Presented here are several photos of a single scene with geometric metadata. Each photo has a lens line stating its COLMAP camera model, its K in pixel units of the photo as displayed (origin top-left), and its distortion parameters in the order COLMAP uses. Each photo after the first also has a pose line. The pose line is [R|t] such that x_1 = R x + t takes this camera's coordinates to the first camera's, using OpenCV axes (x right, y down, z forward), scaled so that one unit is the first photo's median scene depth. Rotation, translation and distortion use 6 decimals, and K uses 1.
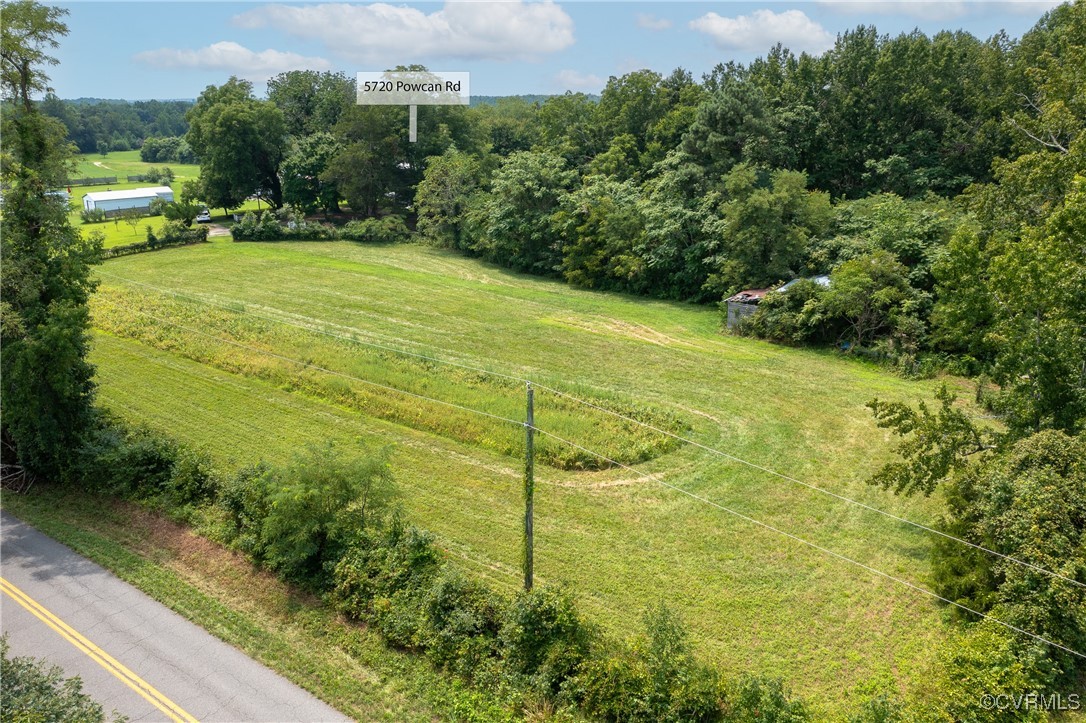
lens RADIAL K [[846.2, 0, 543.0], [0, 846.2, 361.5], [0, 0, 1]] dist [-0.018013, -0.001575]
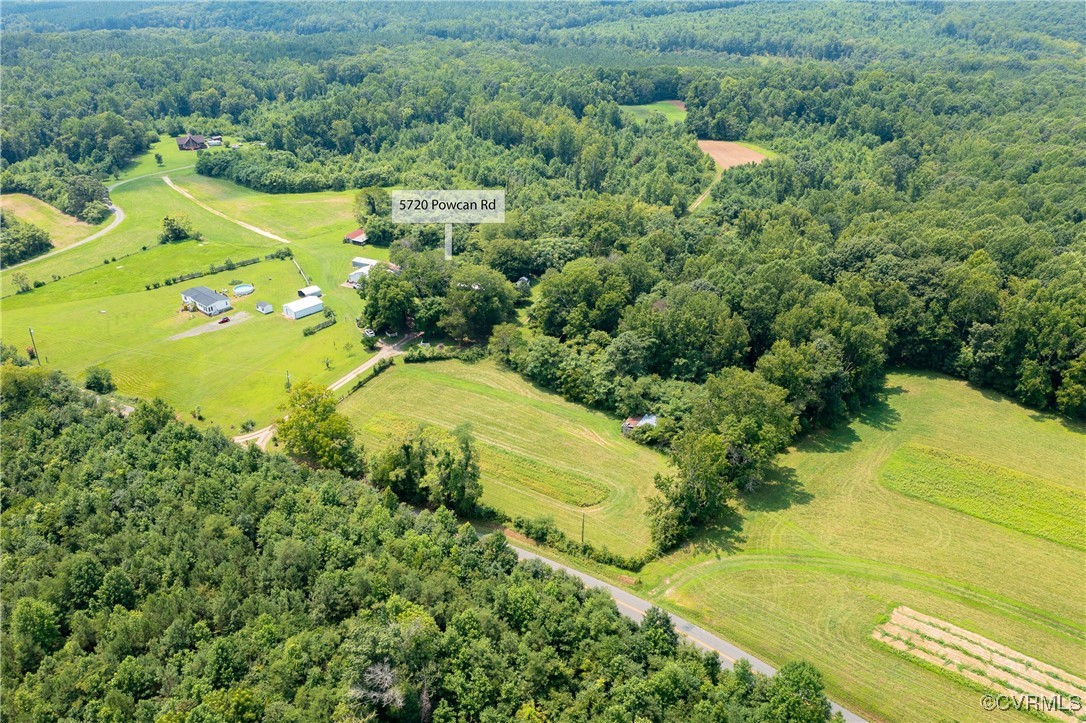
lens RADIAL K [[846.2, 0, 543.0], [0, 846.2, 361.5], [0, 0, 1]] dist [-0.018013, -0.001575]
pose [[0.996399, -0.039950, 0.074787, -0.444555], [0.026724, 0.985055, 0.170154, -1.295978], [-0.080467, -0.167543, 0.982575, -2.999513]]
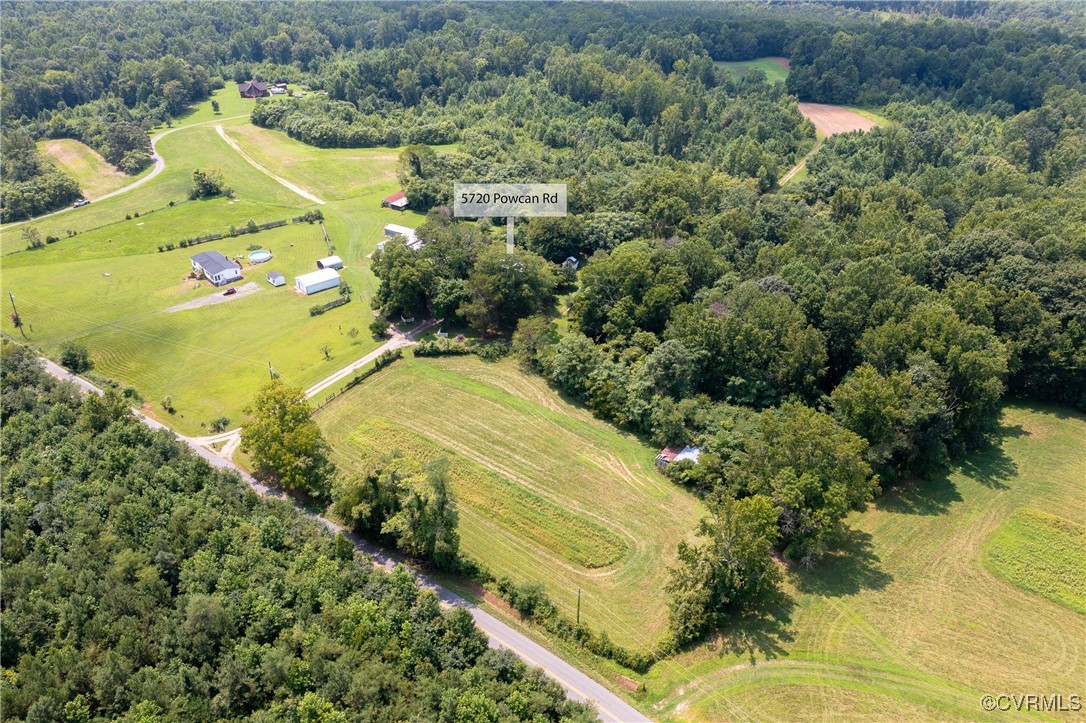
lens RADIAL K [[846.2, 0, 543.0], [0, 846.2, 361.5], [0, 0, 1]] dist [-0.018013, -0.001575]
pose [[0.999271, 0.017202, -0.034078, -0.048123], [-0.009418, 0.976214, 0.216605, -1.375045], [0.036994, -0.216126, 0.975664, -2.092639]]
